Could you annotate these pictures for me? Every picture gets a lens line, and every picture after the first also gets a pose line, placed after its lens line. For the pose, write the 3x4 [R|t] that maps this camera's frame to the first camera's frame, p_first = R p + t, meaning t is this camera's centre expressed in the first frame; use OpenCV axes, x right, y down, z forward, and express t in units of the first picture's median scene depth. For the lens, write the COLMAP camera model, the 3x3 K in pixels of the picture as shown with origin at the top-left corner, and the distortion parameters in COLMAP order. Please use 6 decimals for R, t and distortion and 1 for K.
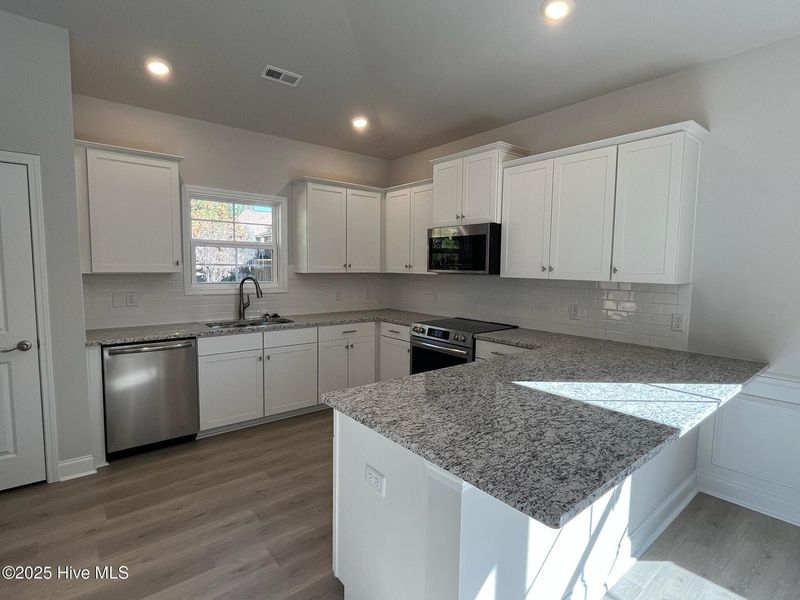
lens RADIAL K [[405.8, 0, 399.0], [0, 405.8, 299.6], [0, 0, 1]] dist [0.001441, -0.000597]
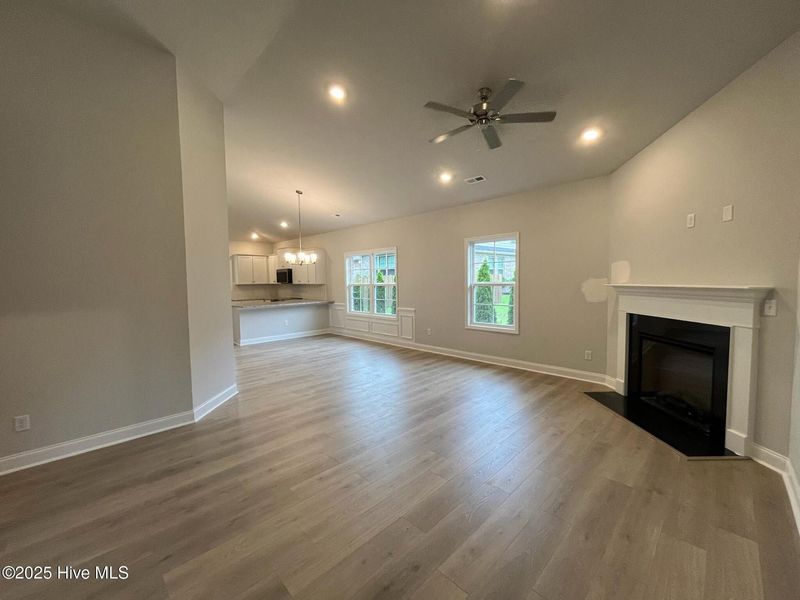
lens RADIAL K [[325.2, 0, 400.0], [0, 325.2, 300.0], [0, 0, 1]] dist [-0.000627, 0.000244]
pose [[0.994144, -0.034259, 0.102488, 0.833079], [0.036139, 0.999210, -0.016546, 0.153844], [-0.101840, 0.020153, 0.994597, -1.791005]]
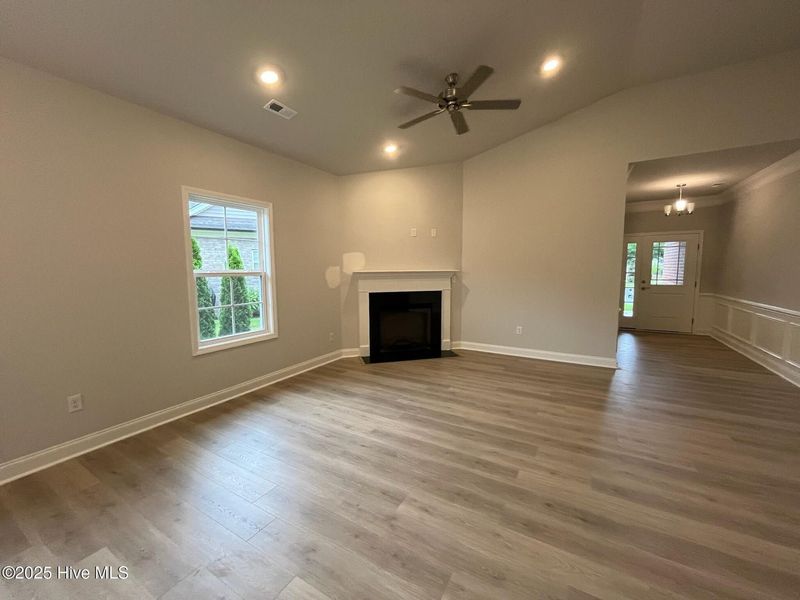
lens RADIAL K [[324.0, 0, 398.1], [0, 324.0, 298.7], [0, 0, 1]] dist [-0.000851, 0.000088]
pose [[-0.350559, -0.102600, 0.930903, 0.340384], [0.073748, 0.987870, 0.136651, 0.050259], [-0.933632, 0.116557, -0.338741, -0.460358]]
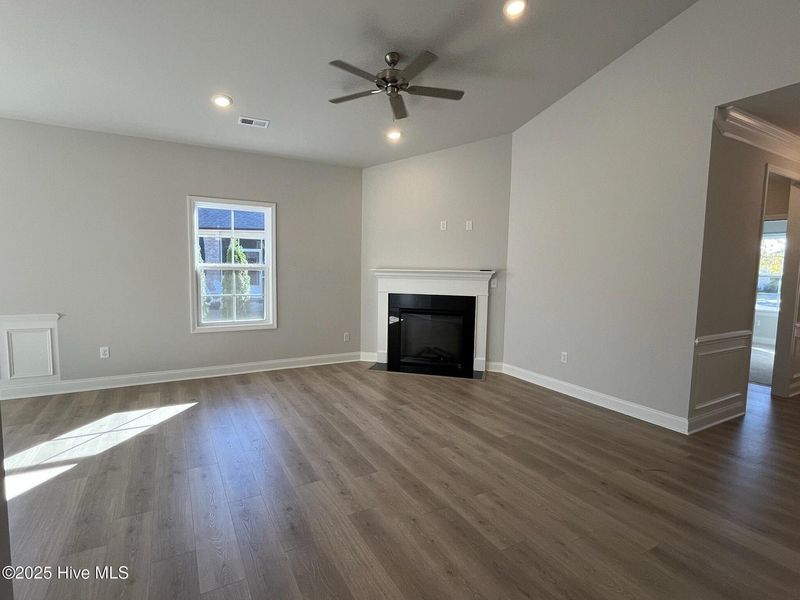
lens RADIAL K [[405.8, 0, 399.0], [0, 405.8, 299.6], [0, 0, 1]] dist [0.001441, -0.000597]
pose [[0.166930, -0.095904, 0.981294, 0.138813], [0.061344, 0.994340, 0.086744, 0.095985], [-0.984059, 0.045716, 0.171868, -1.123153]]
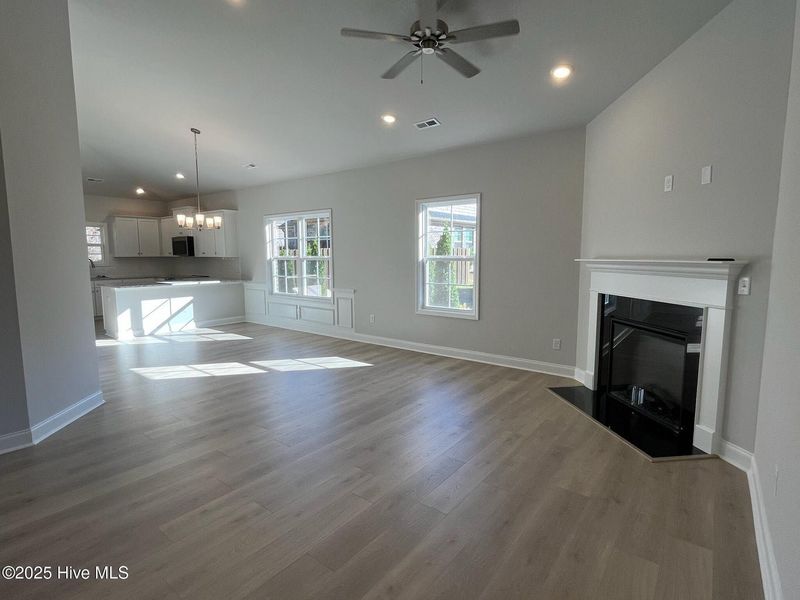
lens RADIAL K [[405.8, 0, 399.0], [0, 405.8, 299.6], [0, 0, 1]] dist [0.001441, -0.000597]
pose [[0.974077, -0.041992, 0.222284, 0.892981], [0.034748, 0.998733, 0.036403, 0.162960], [-0.223531, -0.027736, 0.974302, -1.774575]]
